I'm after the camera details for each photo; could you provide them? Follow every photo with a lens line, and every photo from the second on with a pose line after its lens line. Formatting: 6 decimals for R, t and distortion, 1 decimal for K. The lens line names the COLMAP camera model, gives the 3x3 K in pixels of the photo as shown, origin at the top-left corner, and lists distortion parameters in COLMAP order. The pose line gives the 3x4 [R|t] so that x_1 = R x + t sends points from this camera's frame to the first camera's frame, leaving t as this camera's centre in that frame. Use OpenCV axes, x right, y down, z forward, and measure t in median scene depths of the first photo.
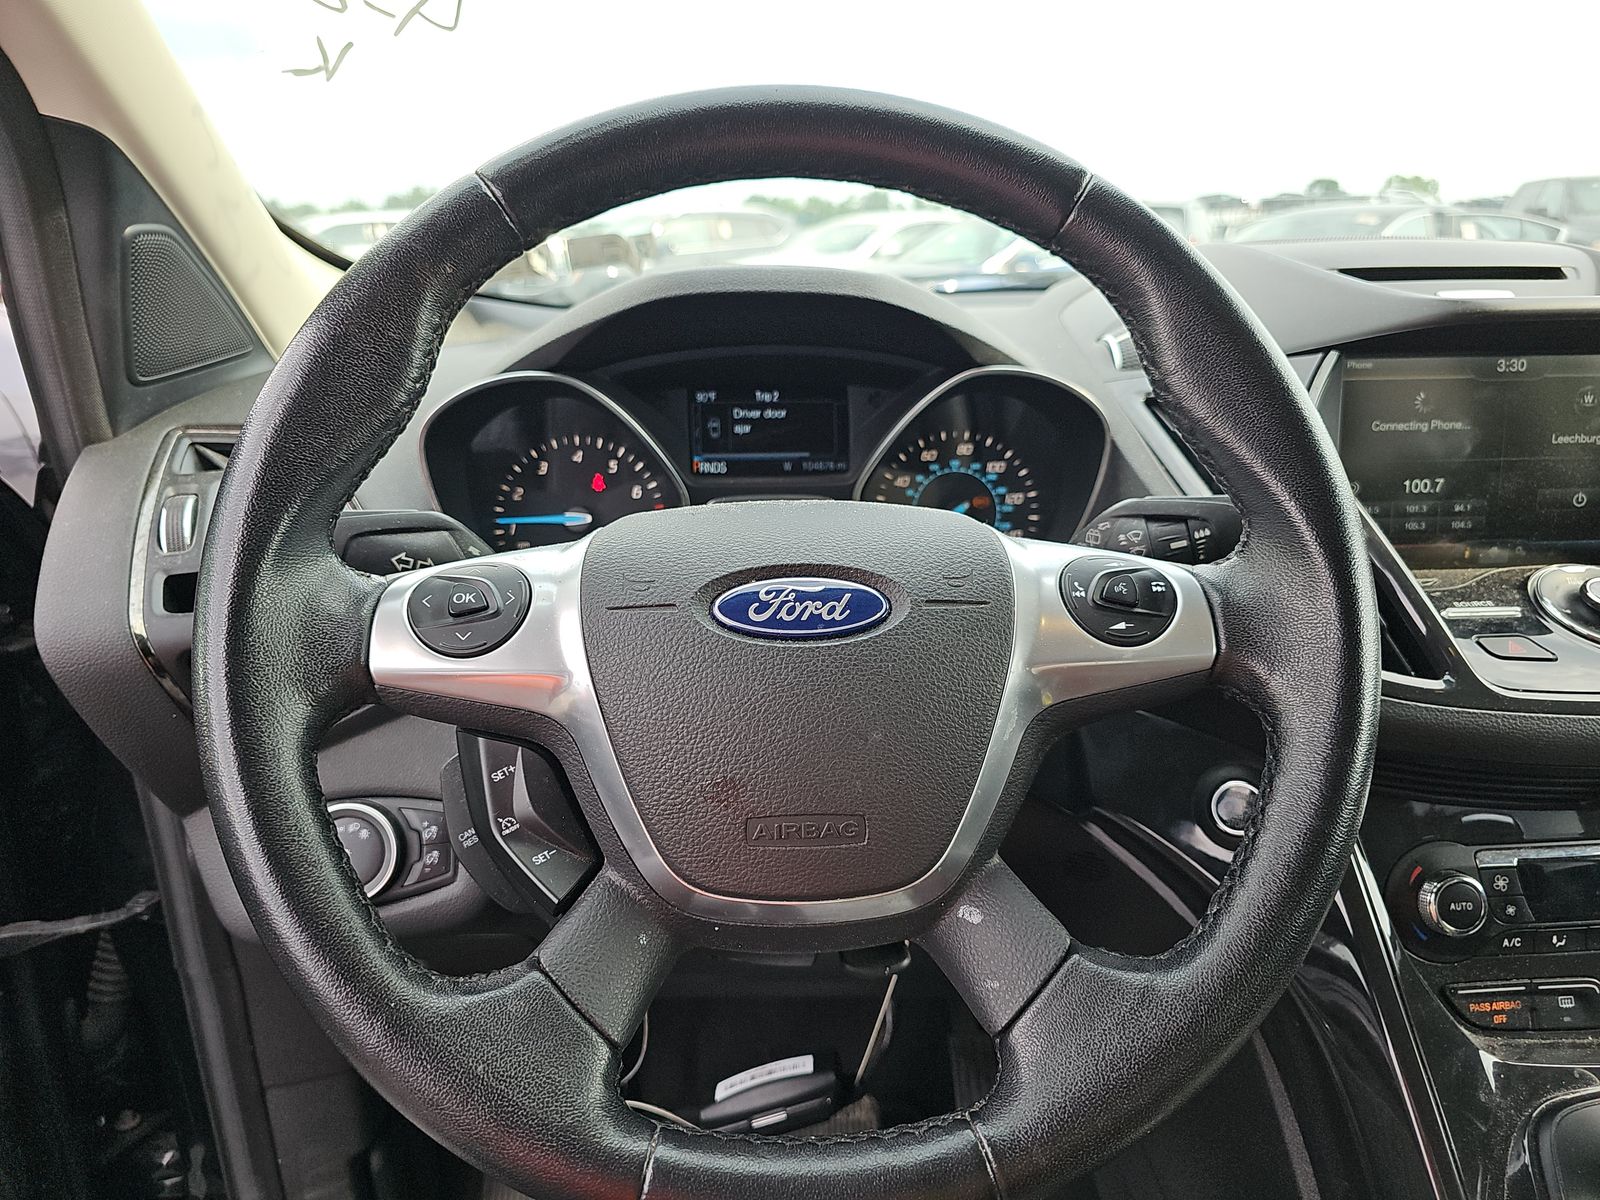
lens RADIAL K [[1110.4, 0, 811.2], [0, 1110.4, 598.8], [0, 0, 1]] dist [0.042817, -0.049548]
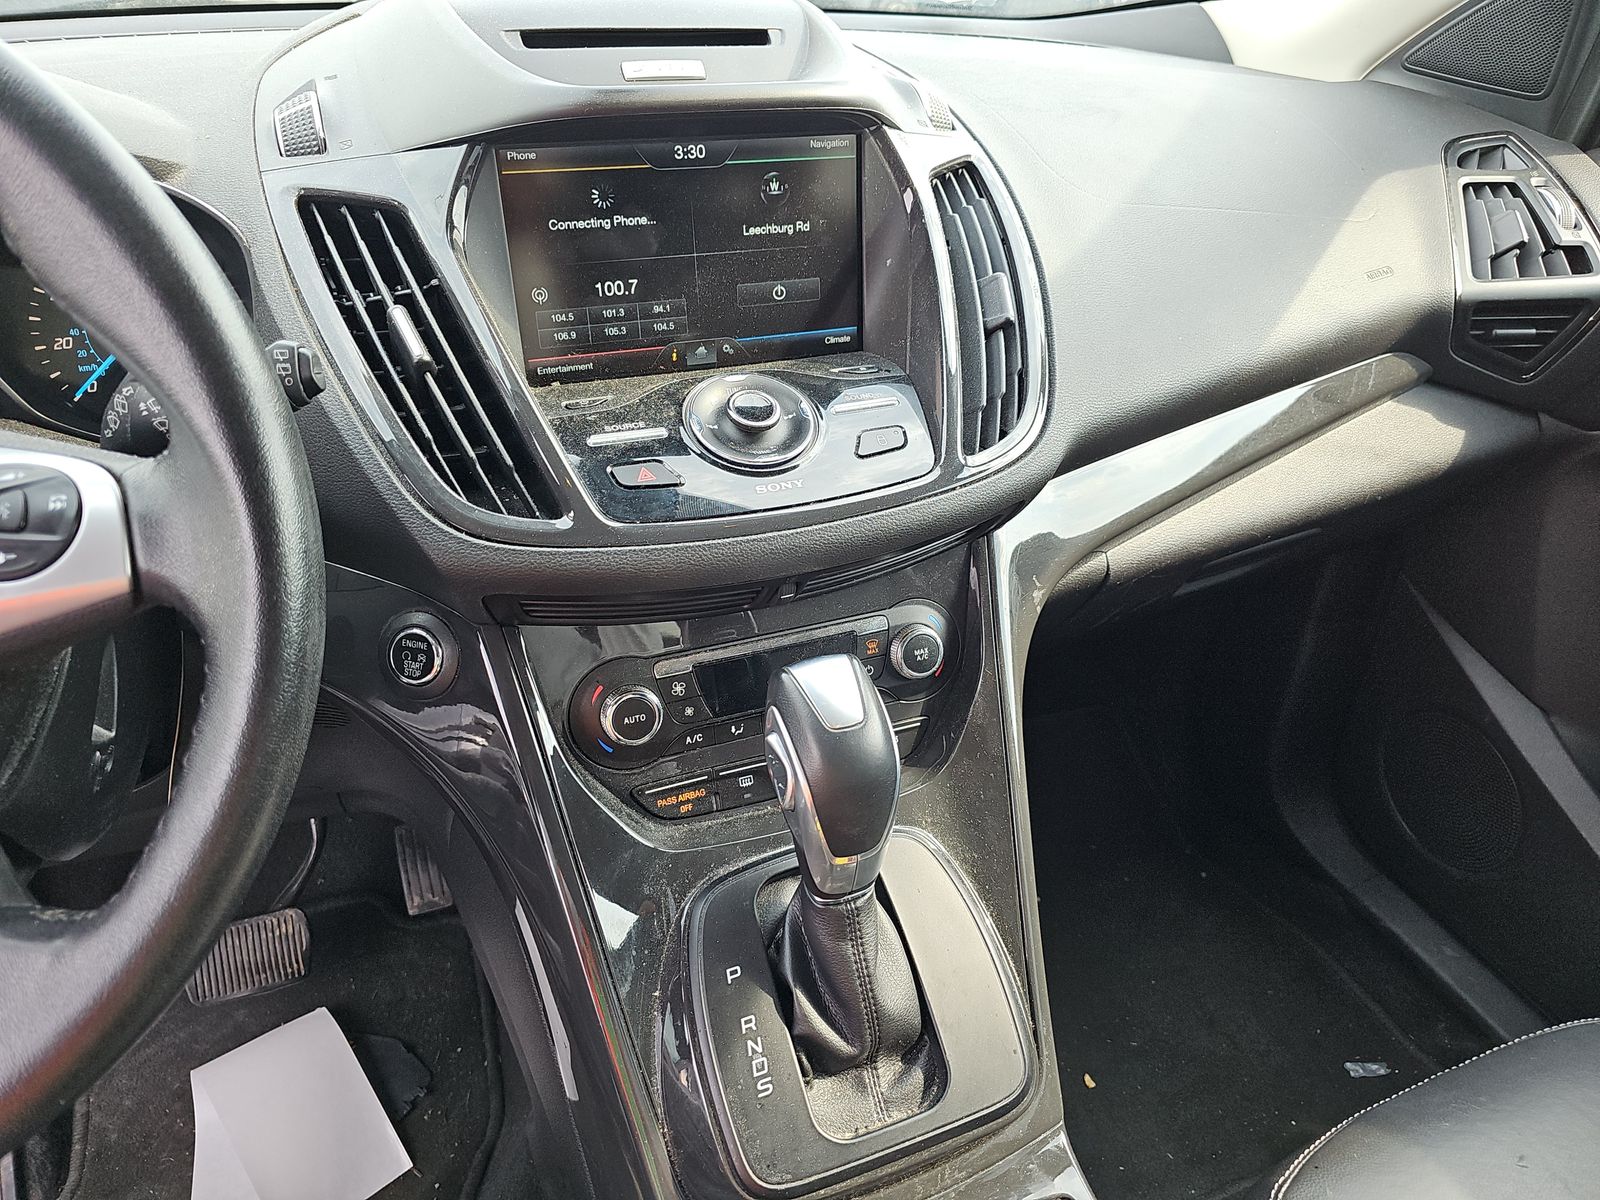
lens RADIAL K [[1110.4, 0, 811.2], [0, 1110.4, 598.8], [0, 0, 1]] dist [0.042817, -0.049548]
pose [[0.947106, -0.137579, 0.289936, 0.438203], [0.059860, 0.963325, 0.261575, -0.094424], [-0.315290, -0.230384, 0.920606, 0.013728]]
